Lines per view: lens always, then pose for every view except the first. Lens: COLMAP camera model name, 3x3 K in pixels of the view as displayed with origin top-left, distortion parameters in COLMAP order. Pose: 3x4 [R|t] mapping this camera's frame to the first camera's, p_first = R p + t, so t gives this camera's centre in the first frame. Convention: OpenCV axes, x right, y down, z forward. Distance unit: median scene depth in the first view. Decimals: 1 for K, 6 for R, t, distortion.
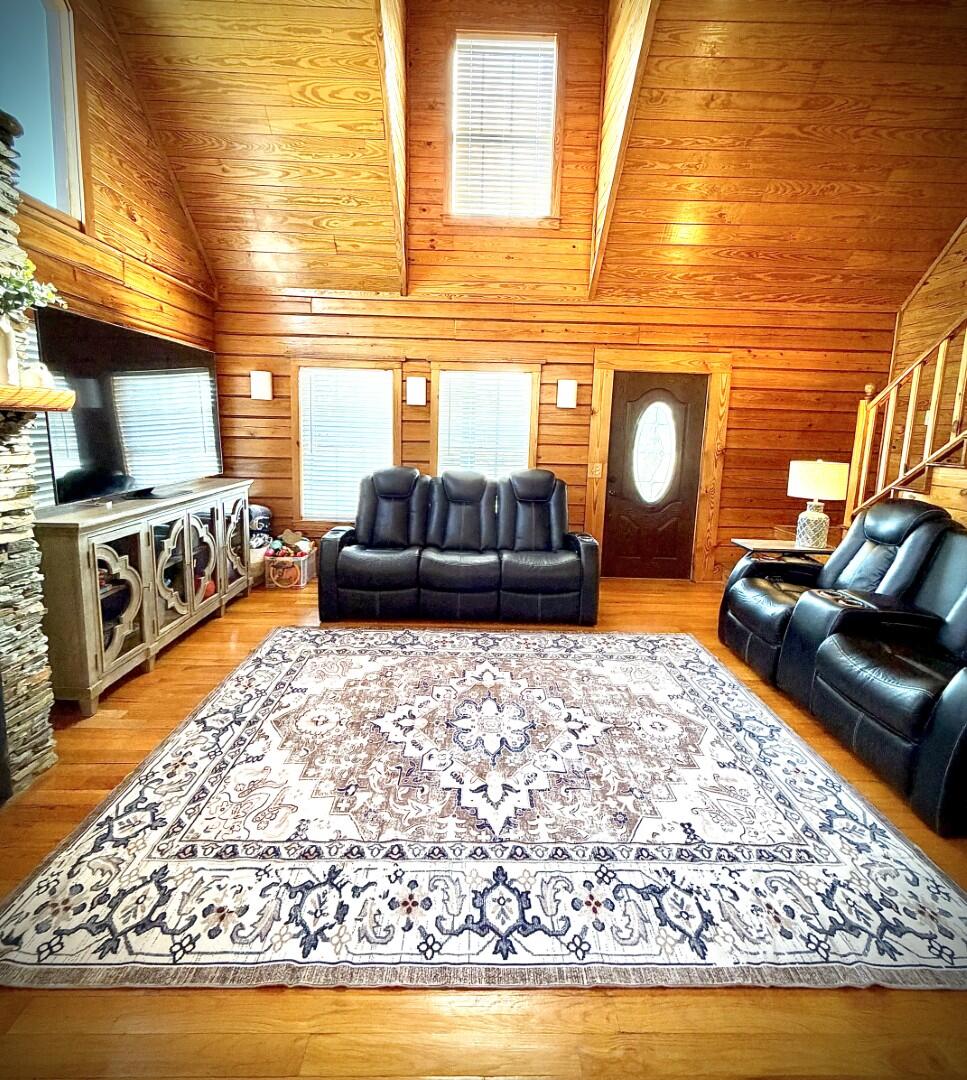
lens RADIAL K [[511.9, 0, 482.6], [0, 511.9, 492.4], [0, 0, 1]] dist [-0.001804, -0.000057]
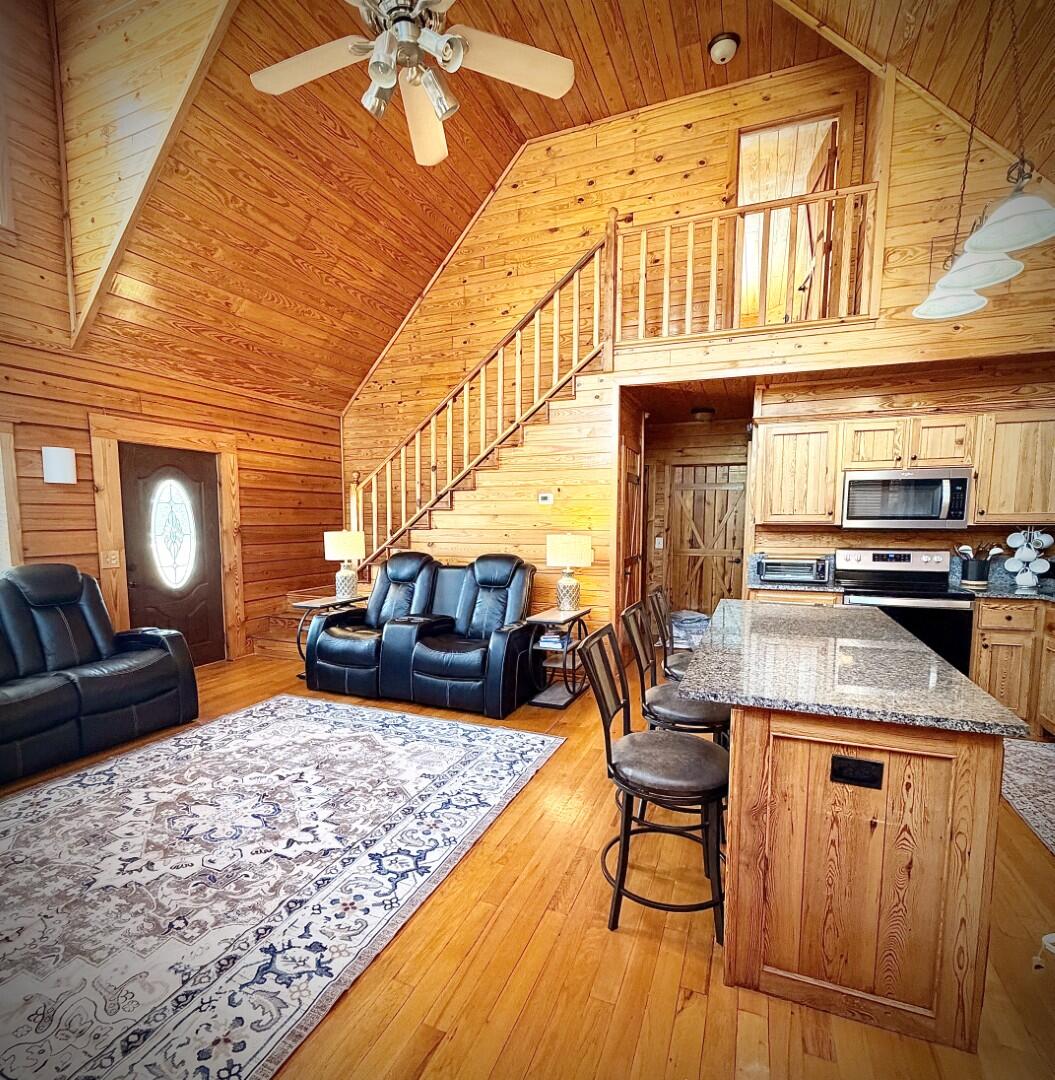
lens RADIAL K [[559.6, 0, 527.7], [0, 559.6, 580.1], [0, 0, 1]] dist [-0.000546, 0.000191]
pose [[0.398061, -0.130674, 0.908004, -0.555561], [0.126936, 0.988127, 0.086557, -0.002343], [-0.908534, 0.080804, 0.409923, 0.015483]]
